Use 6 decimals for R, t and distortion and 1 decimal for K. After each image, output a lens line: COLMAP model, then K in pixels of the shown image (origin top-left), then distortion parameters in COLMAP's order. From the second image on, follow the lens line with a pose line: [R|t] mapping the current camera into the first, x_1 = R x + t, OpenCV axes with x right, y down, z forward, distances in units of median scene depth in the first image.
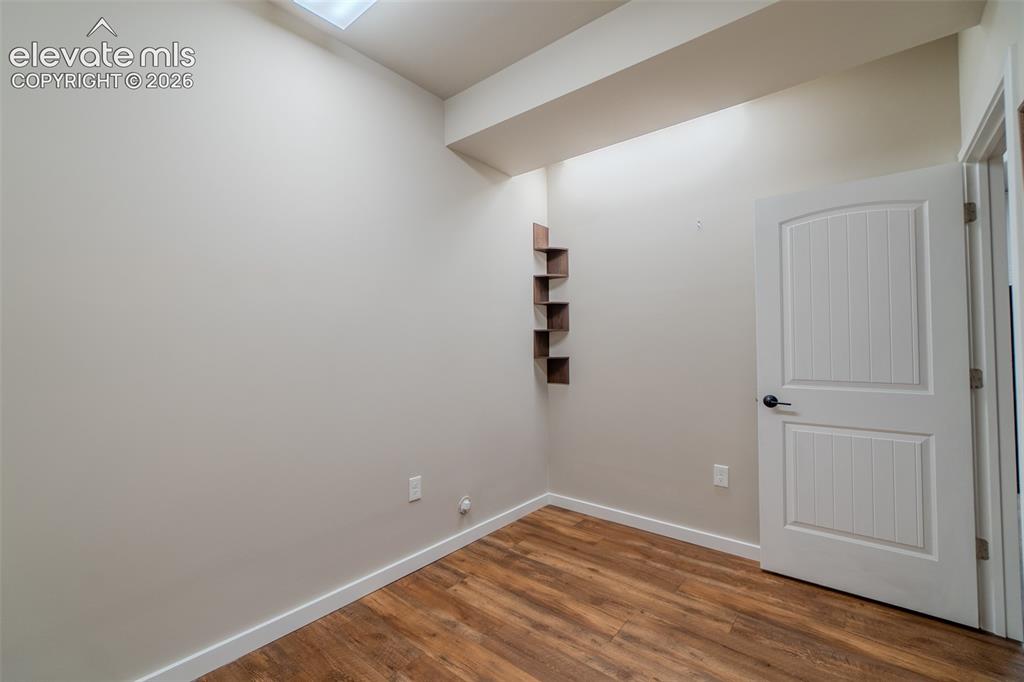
lens RADIAL K [[438.4, 0, 510.4], [0, 438.4, 342.8], [0, 0, 1]] dist [-0.009968, 0.002543]
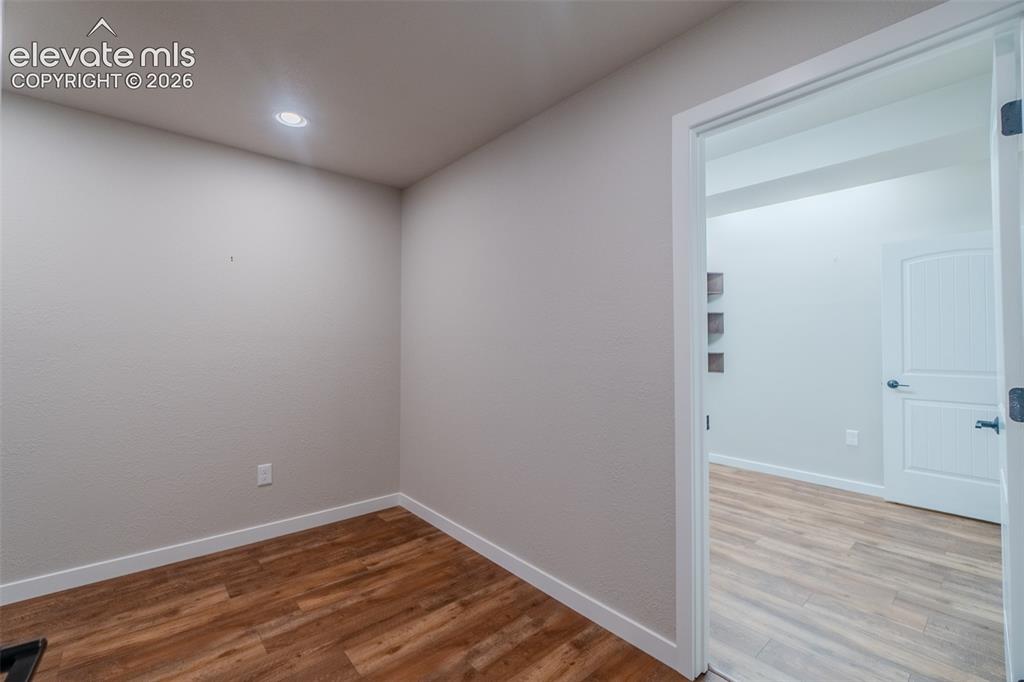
lens RADIAL K [[438.4, 0, 510.9], [0, 438.4, 341.5], [0, 0, 1]] dist [-0.009968, 0.002543]
pose [[0.983868, 0.003843, -0.178853, -0.392487], [-0.003134, 0.999986, 0.004249, -0.008406], [0.178867, -0.003620, 0.983867, -0.645467]]
